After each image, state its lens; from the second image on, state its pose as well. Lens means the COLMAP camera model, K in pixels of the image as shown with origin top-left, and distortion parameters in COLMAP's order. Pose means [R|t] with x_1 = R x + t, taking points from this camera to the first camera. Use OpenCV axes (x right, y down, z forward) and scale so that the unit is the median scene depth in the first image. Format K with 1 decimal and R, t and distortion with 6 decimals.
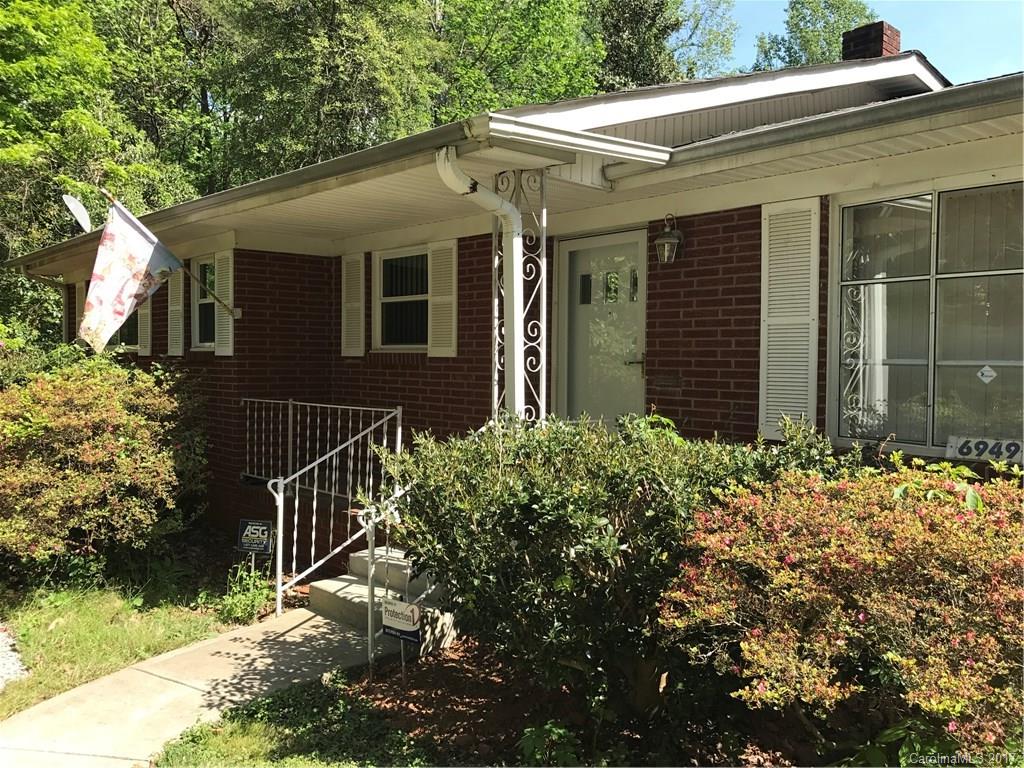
lens RADIAL K [[833.0, 0, 512.0], [0, 833.0, 384.0], [0, 0, 1]] dist [0.013231, 0.004490]
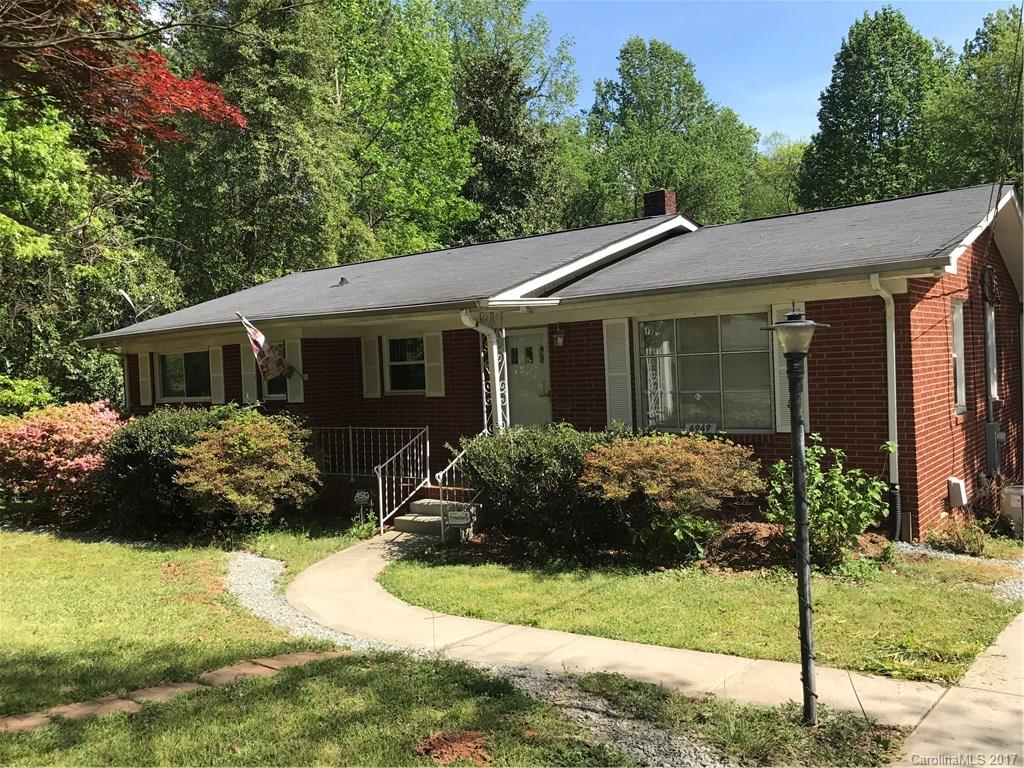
lens RADIAL K [[843.1, 0, 511.1], [0, 843.1, 365.9], [0, 0, 1]] dist [0.157386, 0.001237]
pose [[0.984818, -0.052389, 0.165497, -0.279589], [0.057578, 0.997984, -0.026710, -0.051307], [-0.163764, 0.035834, 0.985848, -1.030852]]
